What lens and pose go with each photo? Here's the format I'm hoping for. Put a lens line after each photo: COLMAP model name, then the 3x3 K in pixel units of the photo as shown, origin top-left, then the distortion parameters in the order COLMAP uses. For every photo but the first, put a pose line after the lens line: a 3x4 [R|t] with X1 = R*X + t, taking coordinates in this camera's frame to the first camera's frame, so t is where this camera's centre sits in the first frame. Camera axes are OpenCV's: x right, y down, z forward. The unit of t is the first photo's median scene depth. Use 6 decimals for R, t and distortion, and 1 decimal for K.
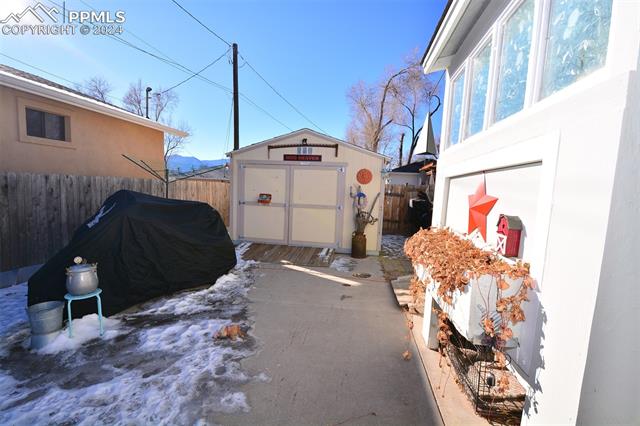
lens RADIAL K [[283.6, 0, 320.0], [0, 283.6, 213.0], [0, 0, 1]] dist [0.018950, -0.027115]
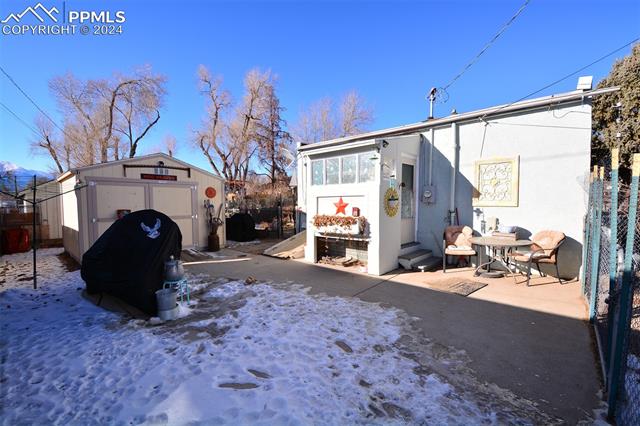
lens RADIAL K [[283.6, 0, 320.0], [0, 283.6, 213.0], [0, 0, 1]] dist [0.018950, -0.027115]
pose [[0.549382, -0.071407, 0.832515, -0.696794], [0.093145, 0.995365, 0.023908, -0.012593], [-0.830363, 0.064410, 0.553487, -0.200036]]
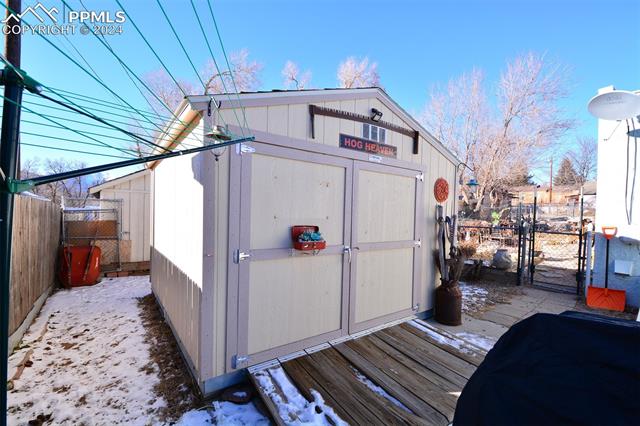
lens RADIAL K [[283.6, 0, 320.0], [0, 283.6, 213.0], [0, 0, 1]] dist [0.018950, -0.027115]
pose [[0.699698, -0.022099, 0.714097, -0.472552], [0.062495, 0.997583, -0.030362, -0.074028], [-0.711700, 0.065872, 0.699388, 0.738382]]
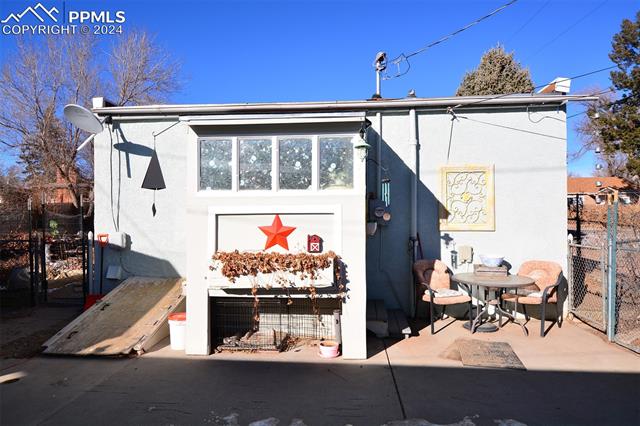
lens RADIAL K [[421.2, 0, 320.0], [0, 421.2, 213.0], [0, 0, 1]] dist [0.016271, 0.000474]
pose [[-0.073470, -0.017956, 0.997136, -0.586680], [0.079631, 0.996540, 0.023812, -0.052606], [-0.994113, 0.081153, -0.071786, 0.253366]]
